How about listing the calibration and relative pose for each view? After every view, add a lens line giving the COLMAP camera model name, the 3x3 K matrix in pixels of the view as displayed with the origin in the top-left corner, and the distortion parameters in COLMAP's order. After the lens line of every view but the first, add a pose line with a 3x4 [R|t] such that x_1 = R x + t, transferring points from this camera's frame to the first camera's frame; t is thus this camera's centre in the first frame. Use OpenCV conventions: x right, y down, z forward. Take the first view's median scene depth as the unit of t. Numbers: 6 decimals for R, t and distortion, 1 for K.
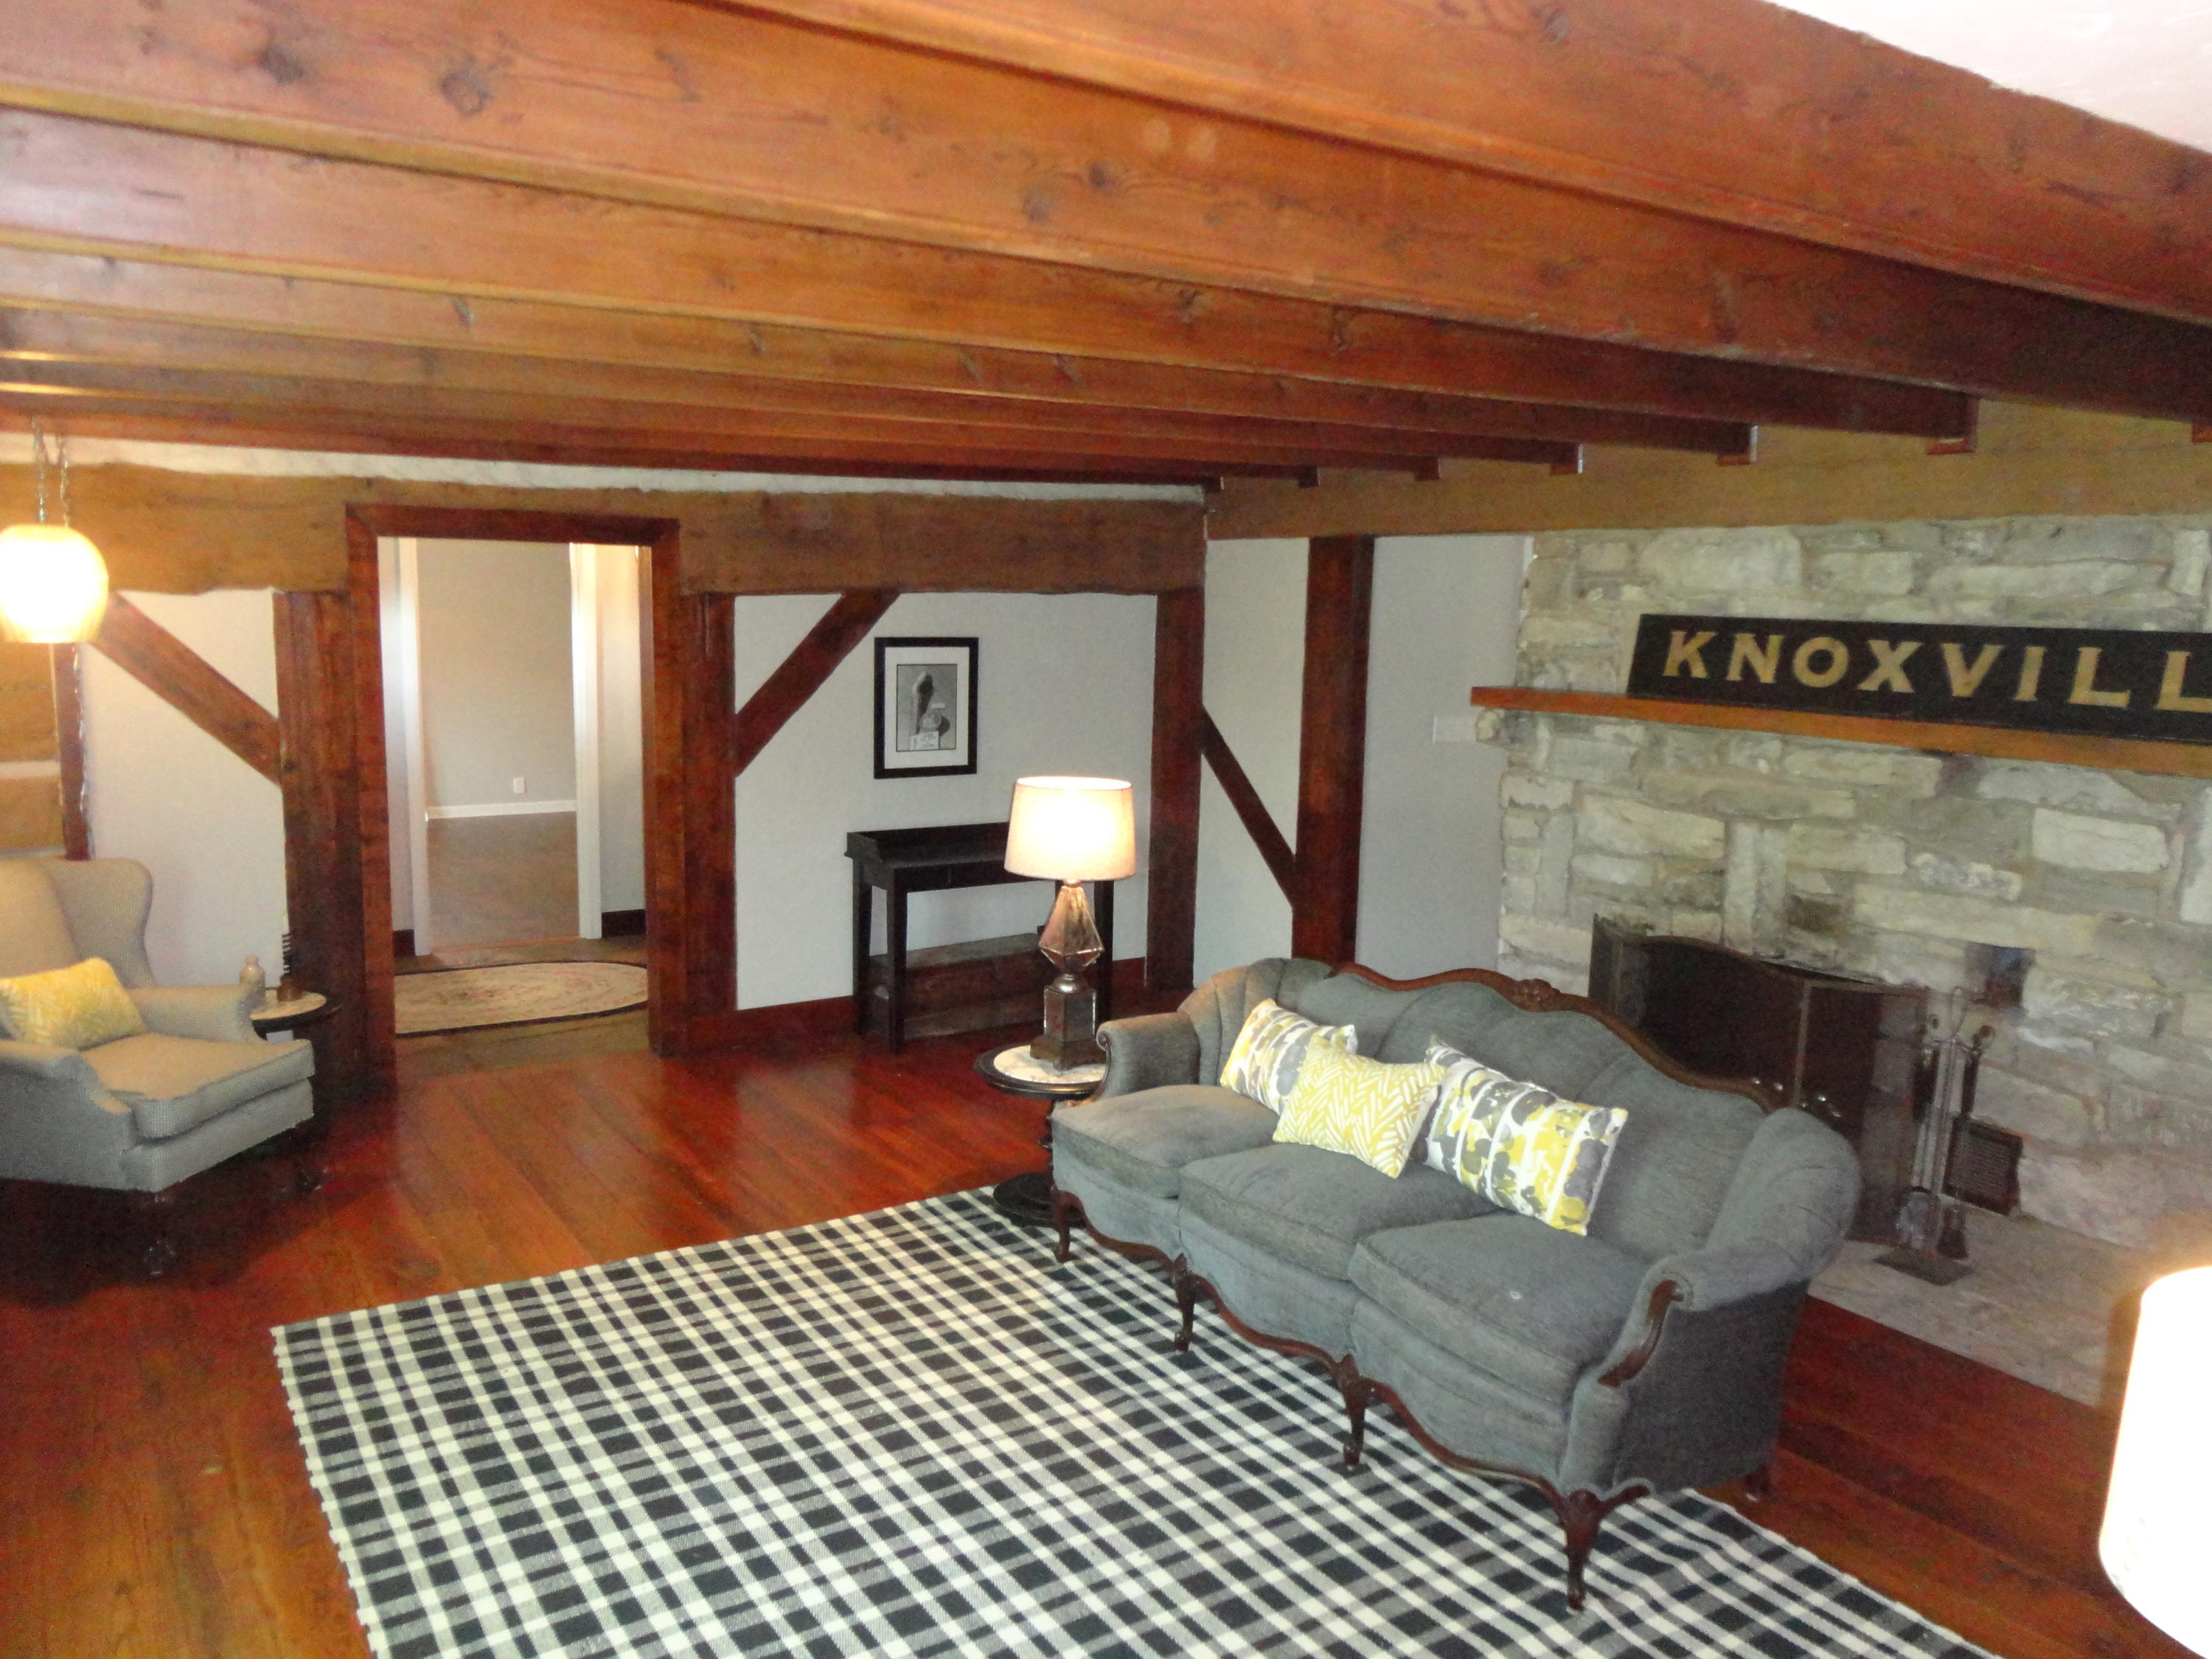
lens RADIAL K [[1615.7, 0, 1118.5], [0, 1615.7, 824.4], [0, 0, 1]] dist [-0.003329, 0.000323]
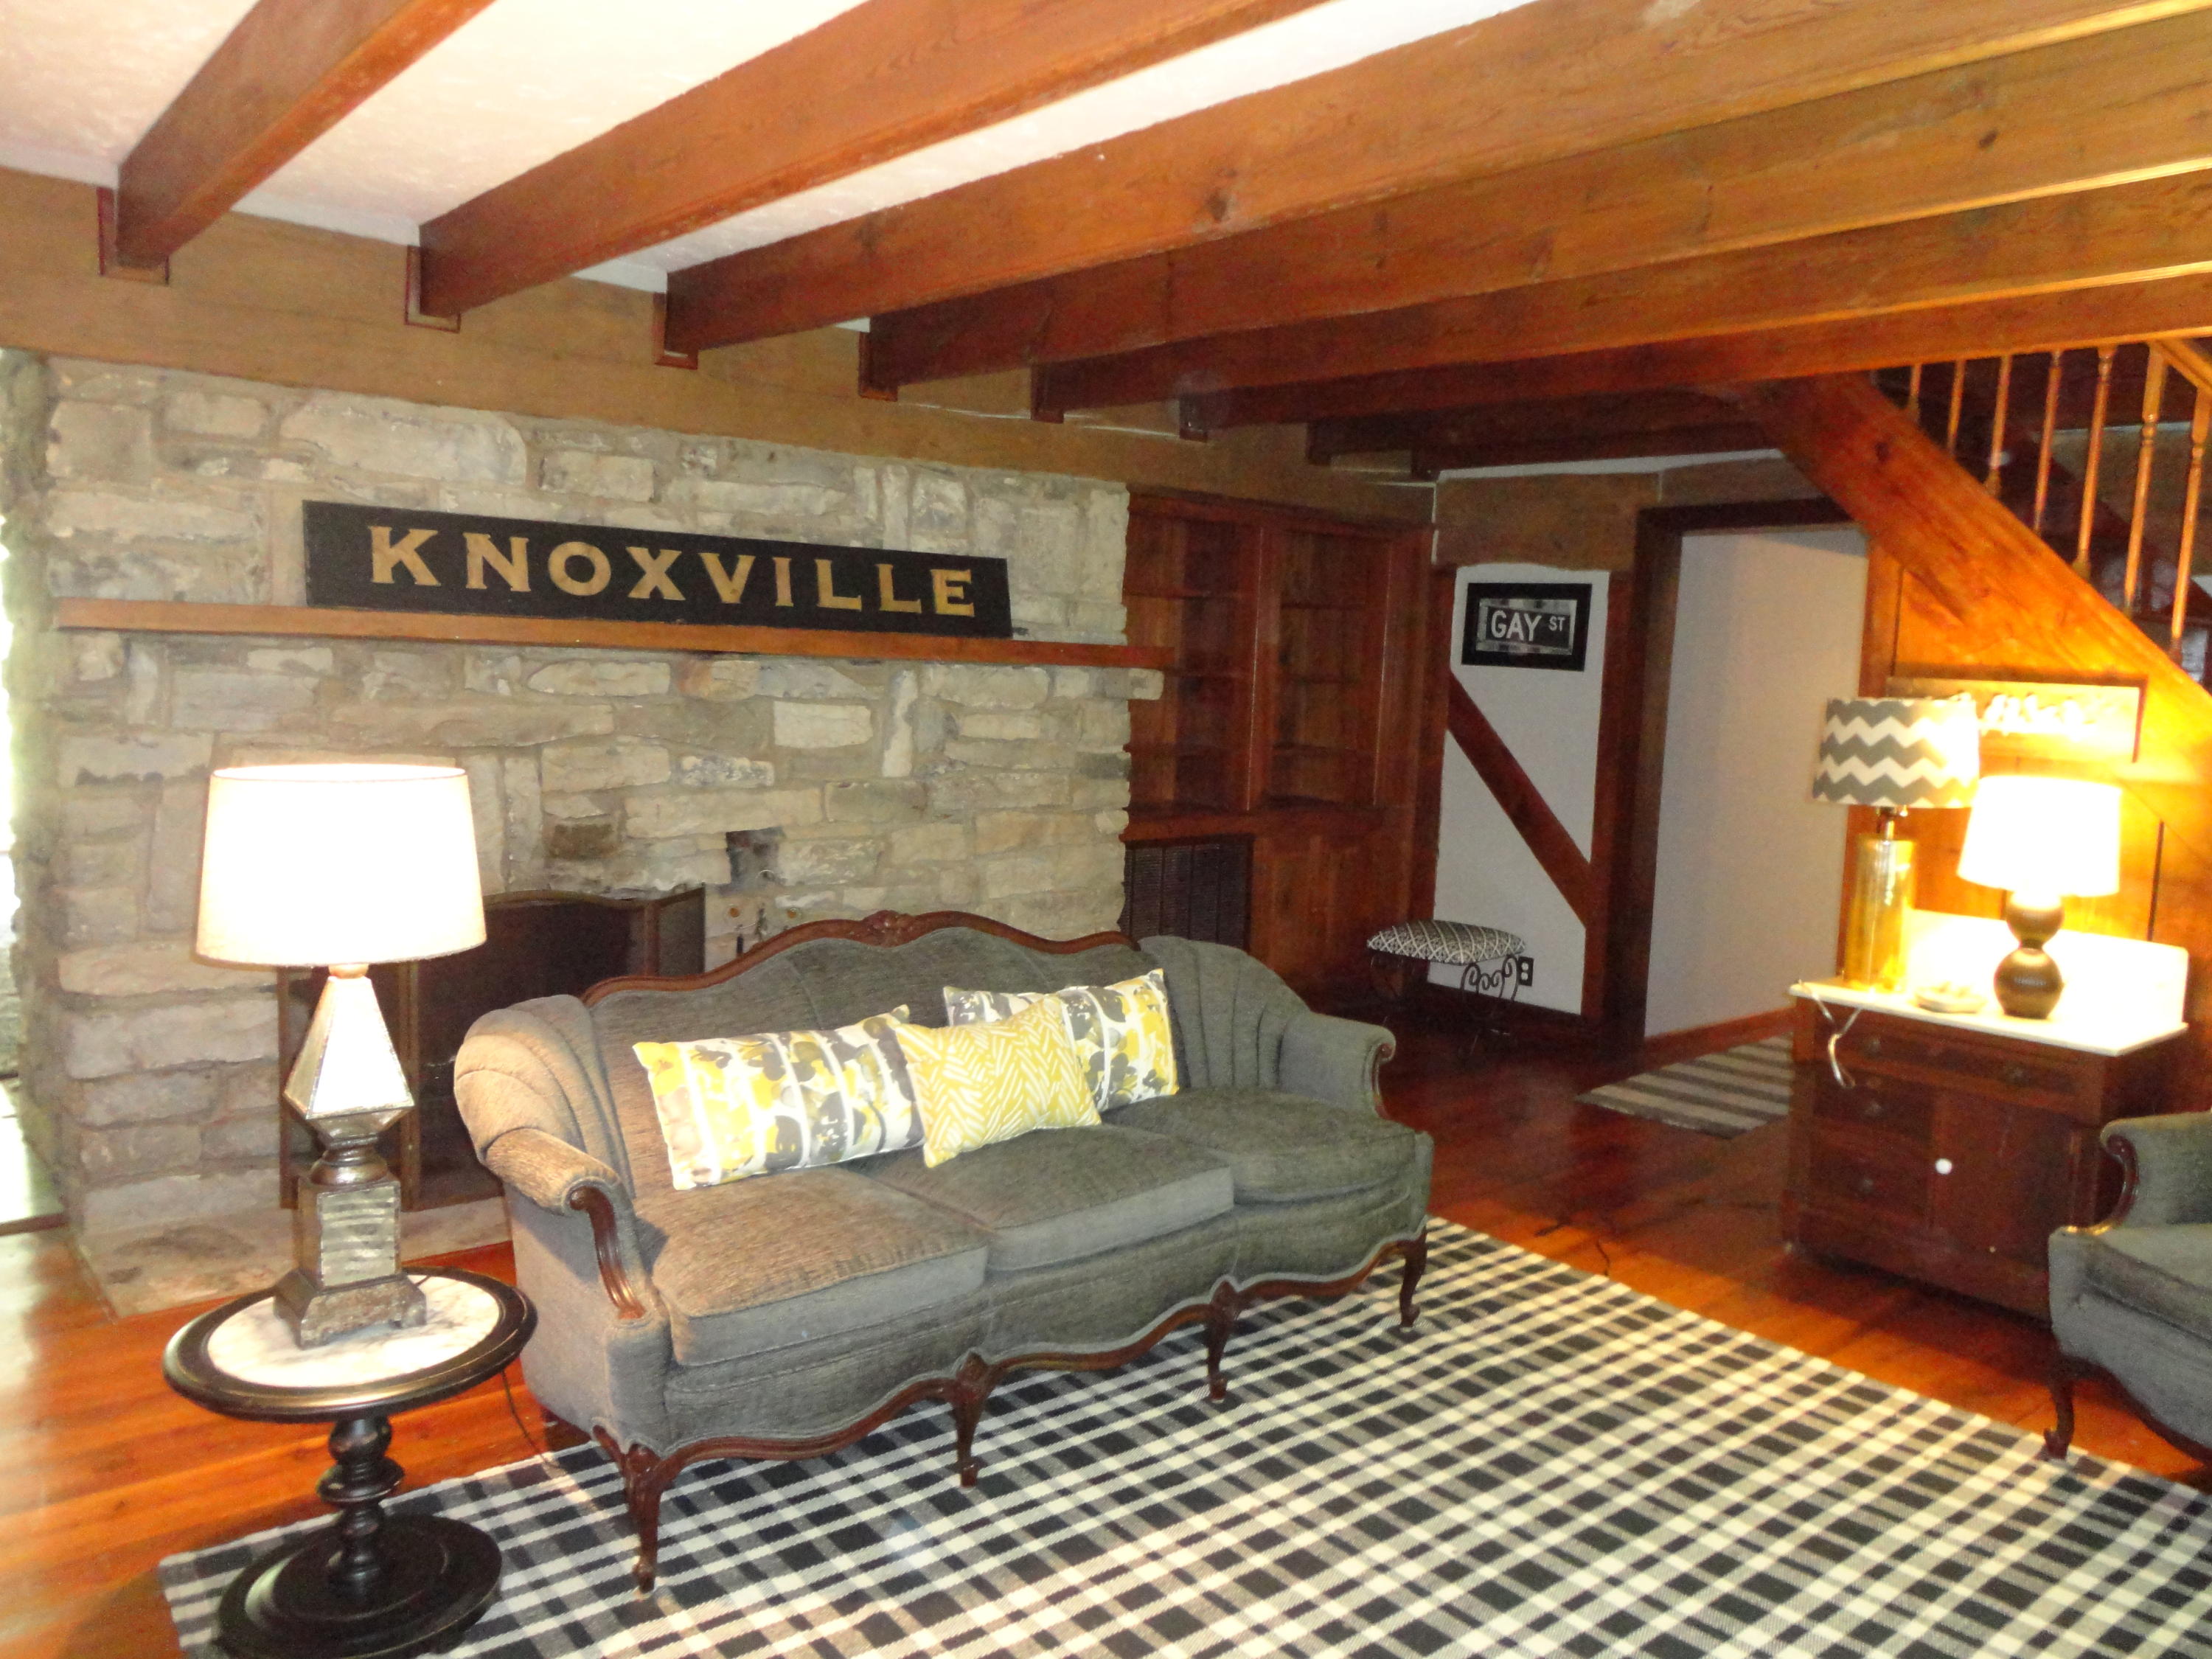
lens RADIAL K [[1615.7, 0, 1118.5], [0, 1615.7, 824.4], [0, 0, 1]] dist [-0.003329, 0.000323]
pose [[-0.091821, -0.127432, 0.987588, -0.561171], [0.102005, 0.985357, 0.136628, -0.053515], [-0.990537, 0.113284, -0.077477, 0.824496]]
